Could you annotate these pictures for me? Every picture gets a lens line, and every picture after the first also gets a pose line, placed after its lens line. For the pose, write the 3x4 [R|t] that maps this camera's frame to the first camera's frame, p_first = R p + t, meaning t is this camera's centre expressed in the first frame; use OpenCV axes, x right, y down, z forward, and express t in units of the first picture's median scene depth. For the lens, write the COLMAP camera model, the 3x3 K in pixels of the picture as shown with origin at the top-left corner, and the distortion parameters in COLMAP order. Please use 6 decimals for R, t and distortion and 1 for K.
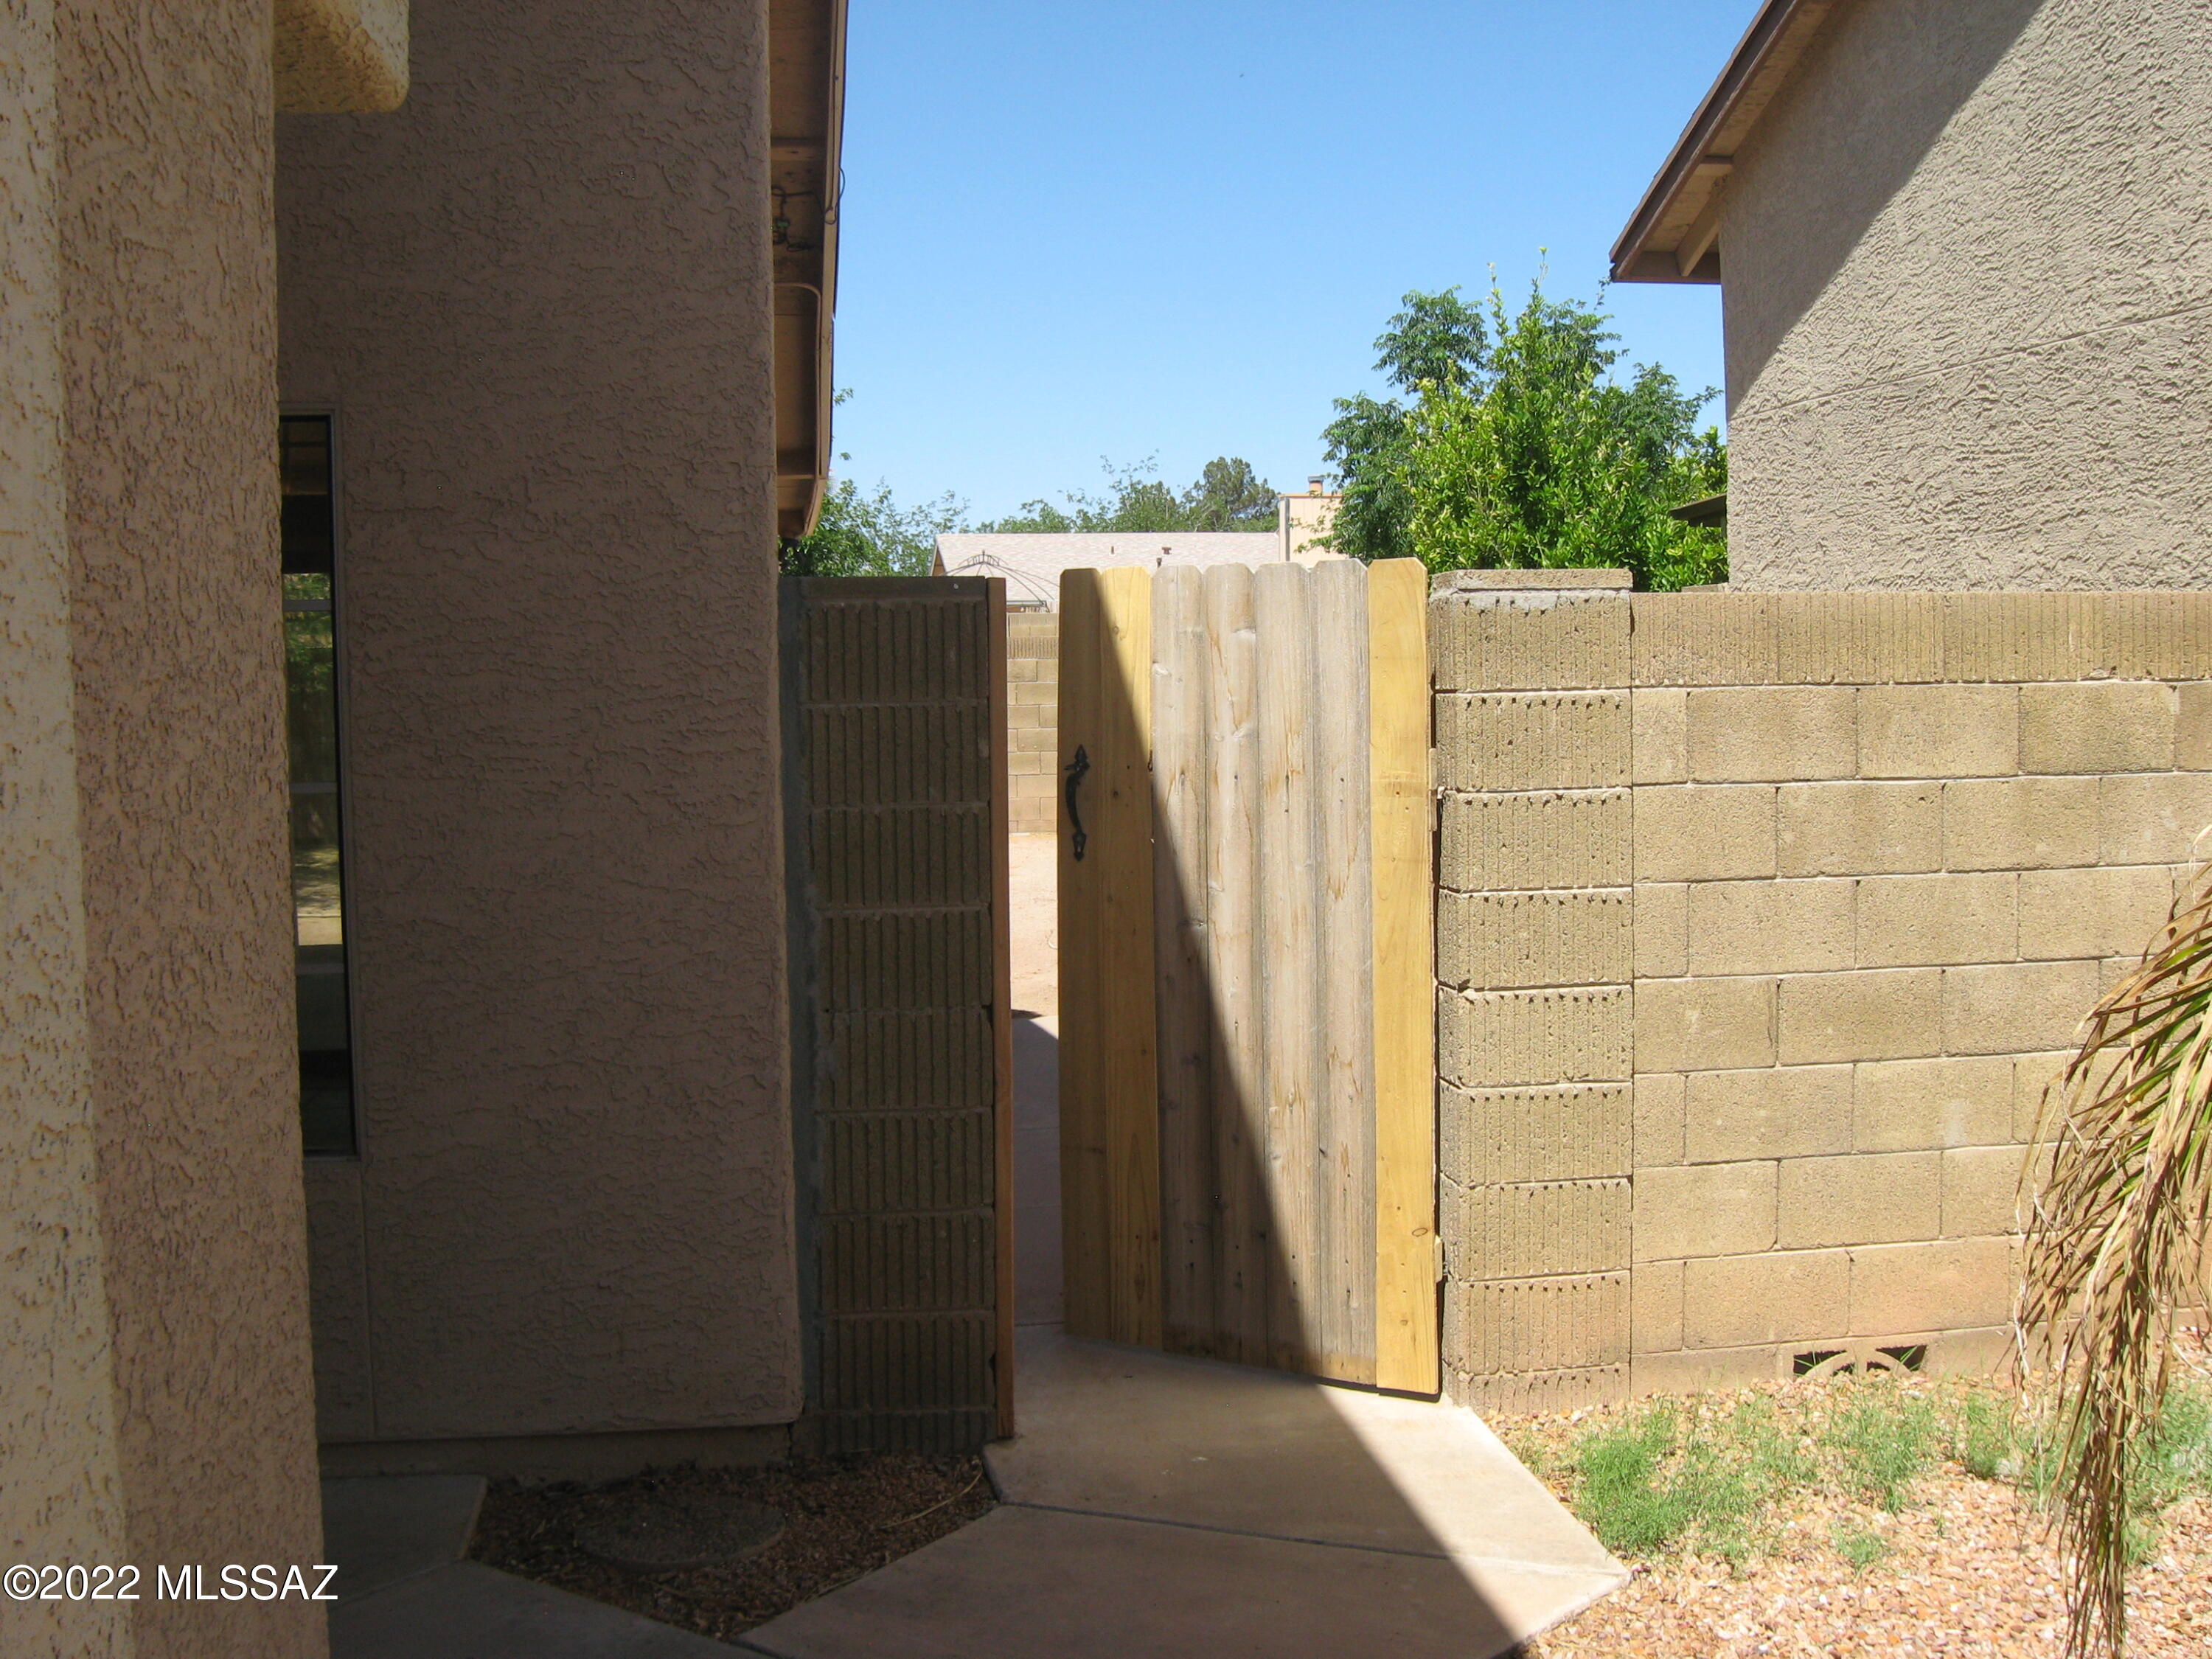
lens RADIAL K [[2294.4, 0, 1105.6], [0, 2294.4, 828.2], [0, 0, 1]] dist [-0.117773, 0.000000]
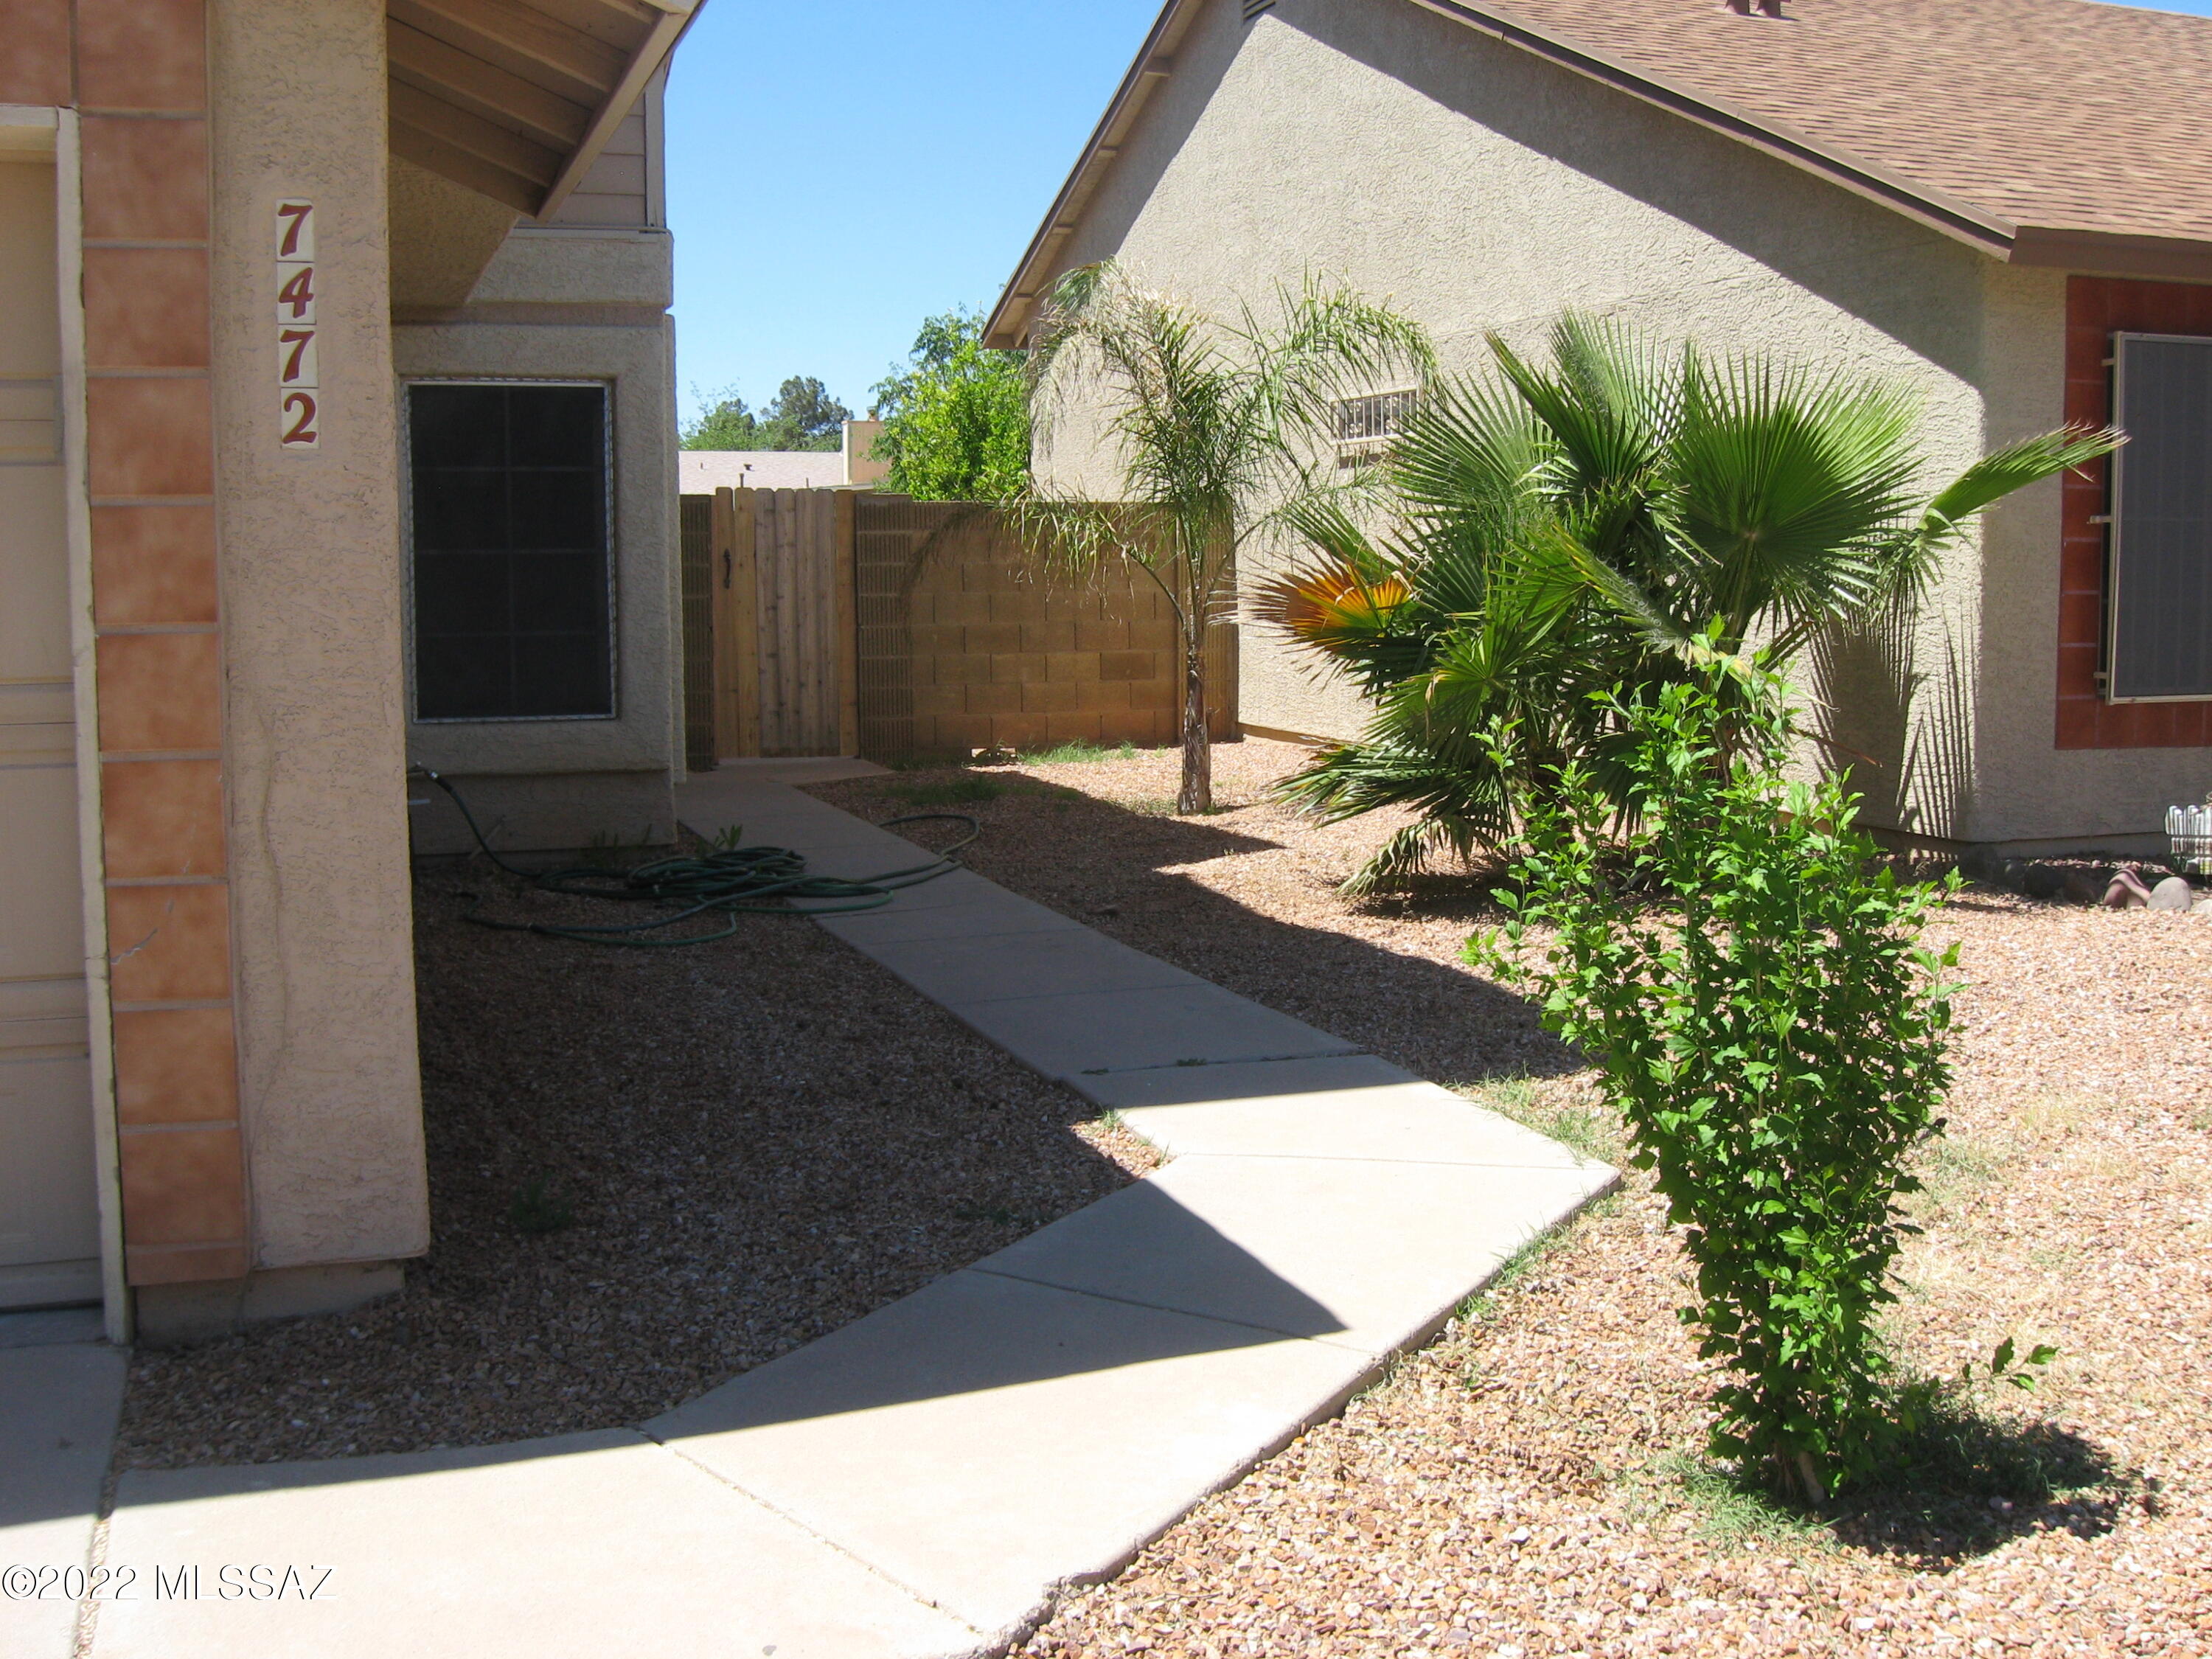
lens RADIAL K [[2294.4, 0, 1094.4], [0, 2294.4, 823.0], [0, 0, 1]] dist [-0.117773, 0.000000]
pose [[0.984144, -0.009921, 0.177092, -0.065979], [0.003600, 0.999346, 0.035982, 0.176040], [-0.177333, -0.034774, 0.983536, -1.668950]]
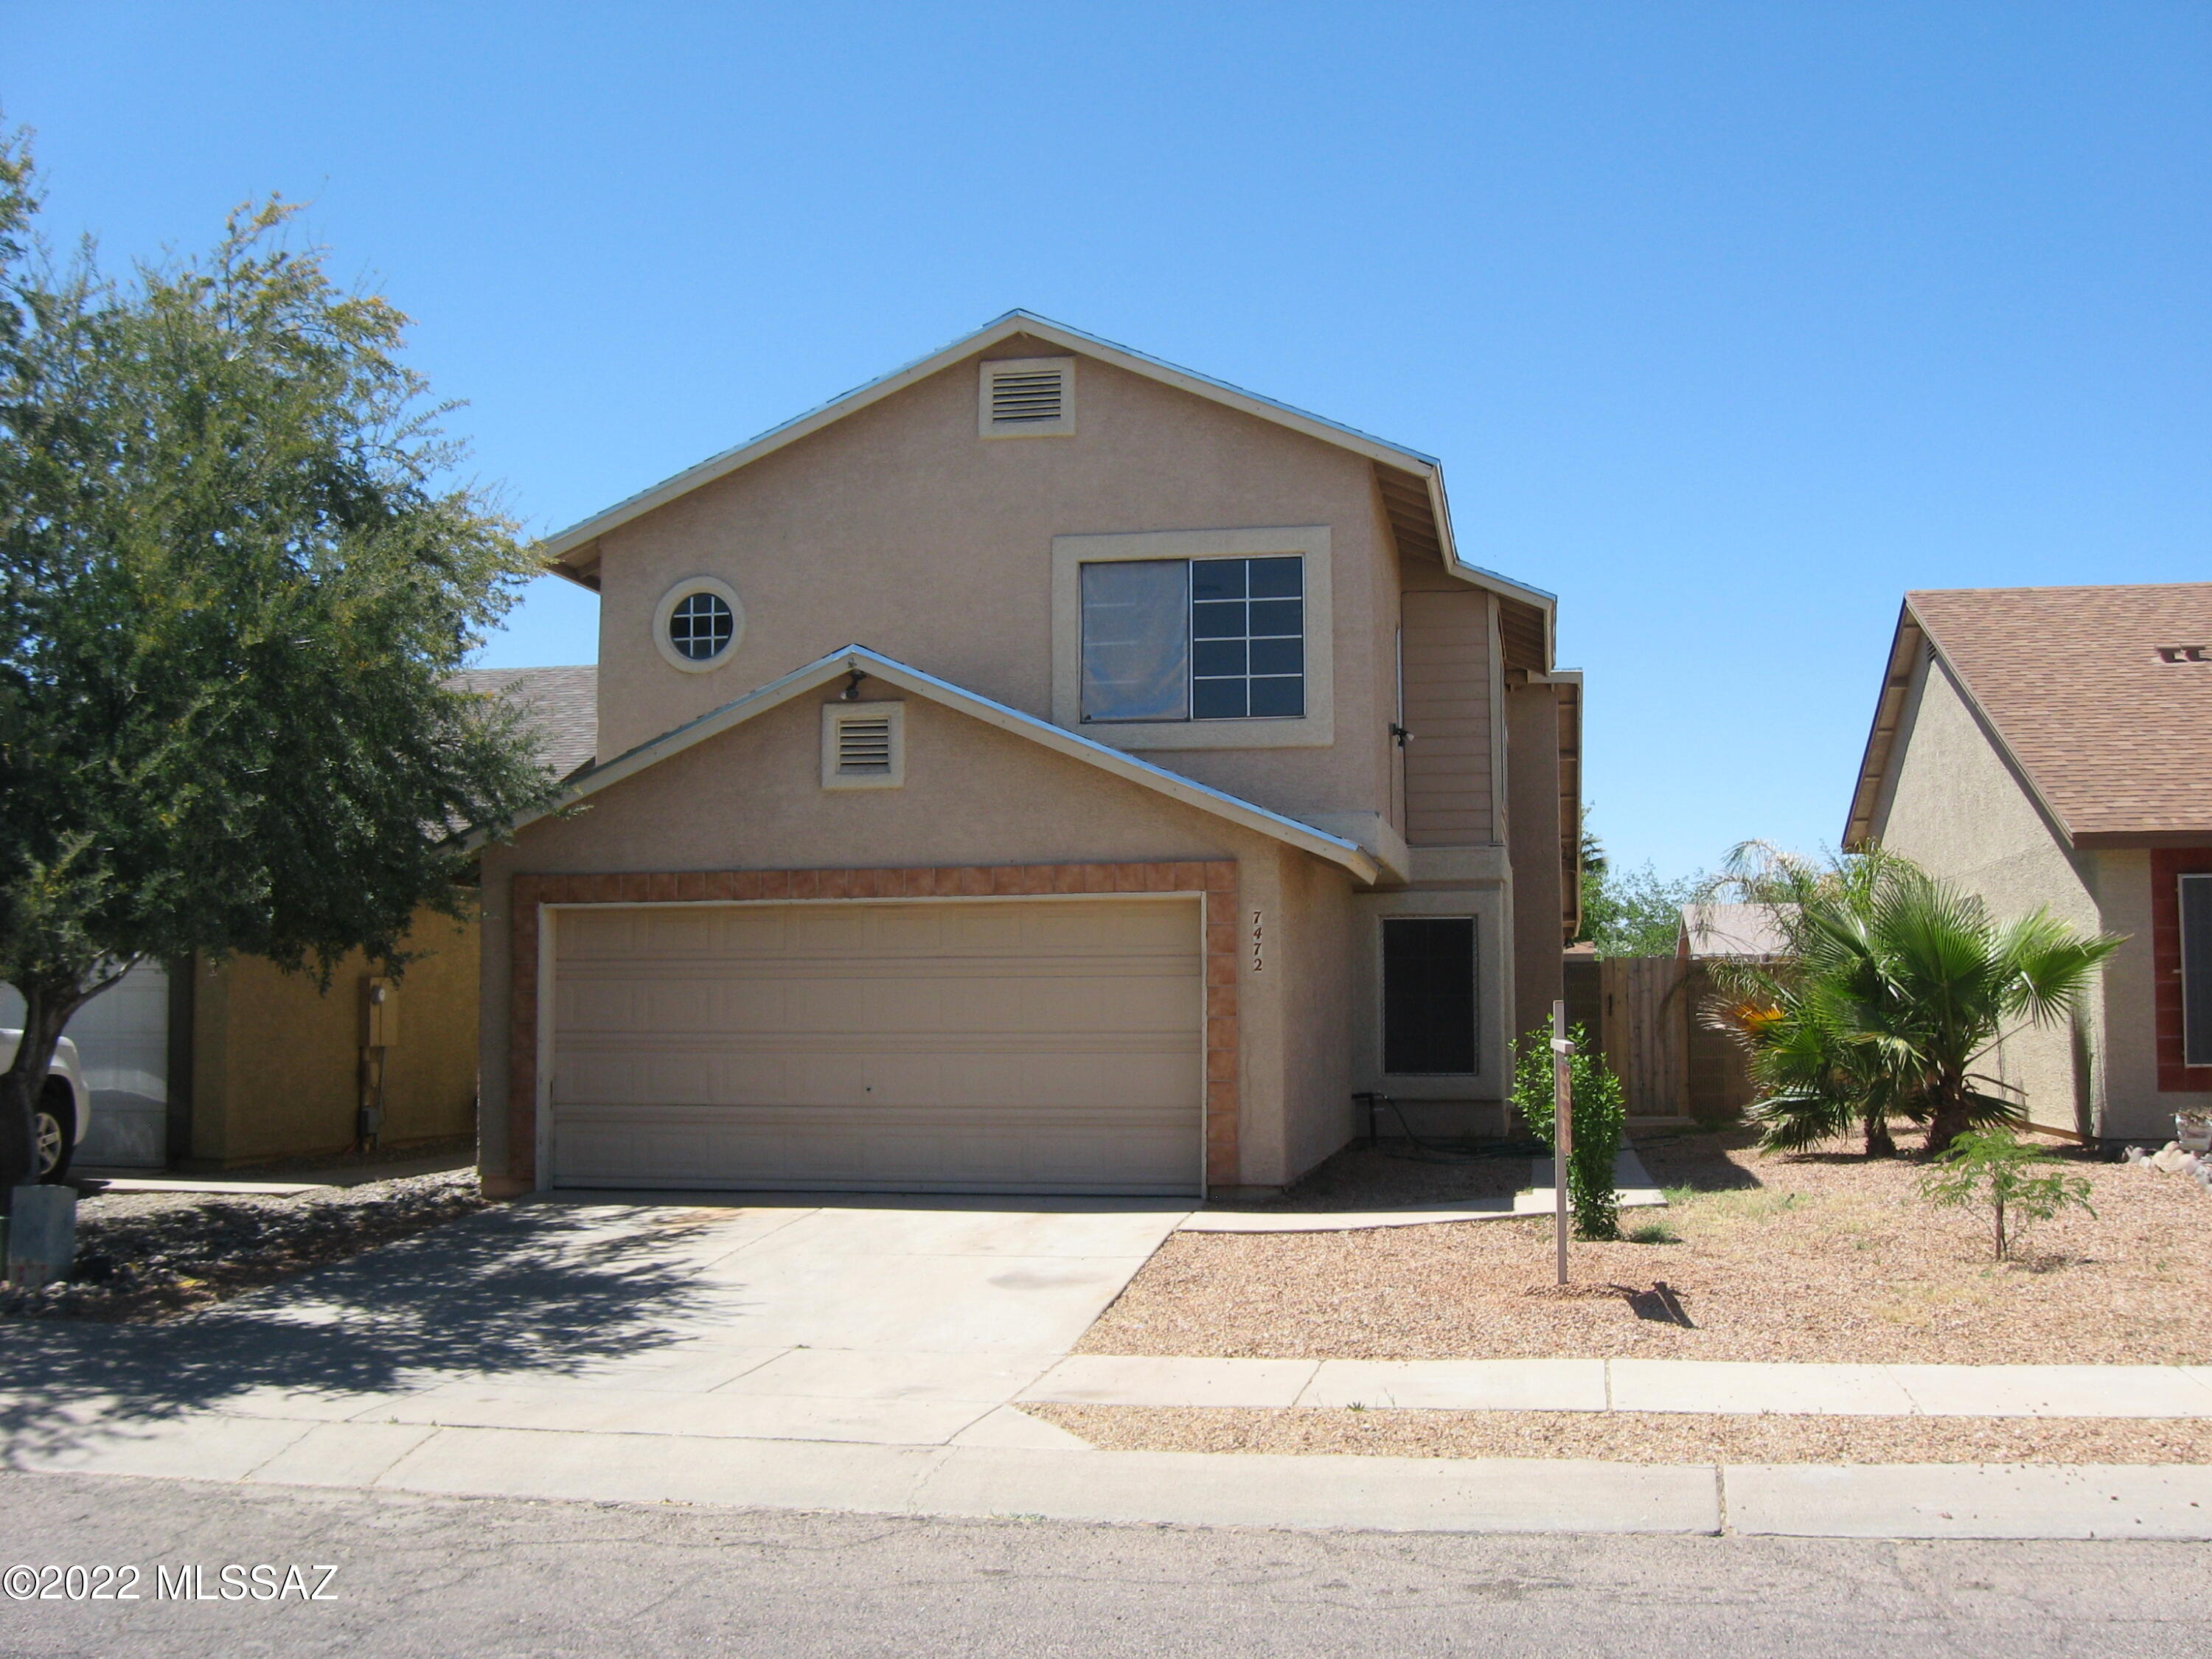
lens RADIAL K [[2294.4, 0, 1107.7], [0, 2294.4, 832.6], [0, 0, 1]] dist [-0.117773, 0.000000]
pose [[0.942862, -0.015235, -0.332835, 0.611567], [-0.034283, 0.989216, -0.142396, 0.328273], [0.331415, 0.145670, 0.932172, -3.736281]]
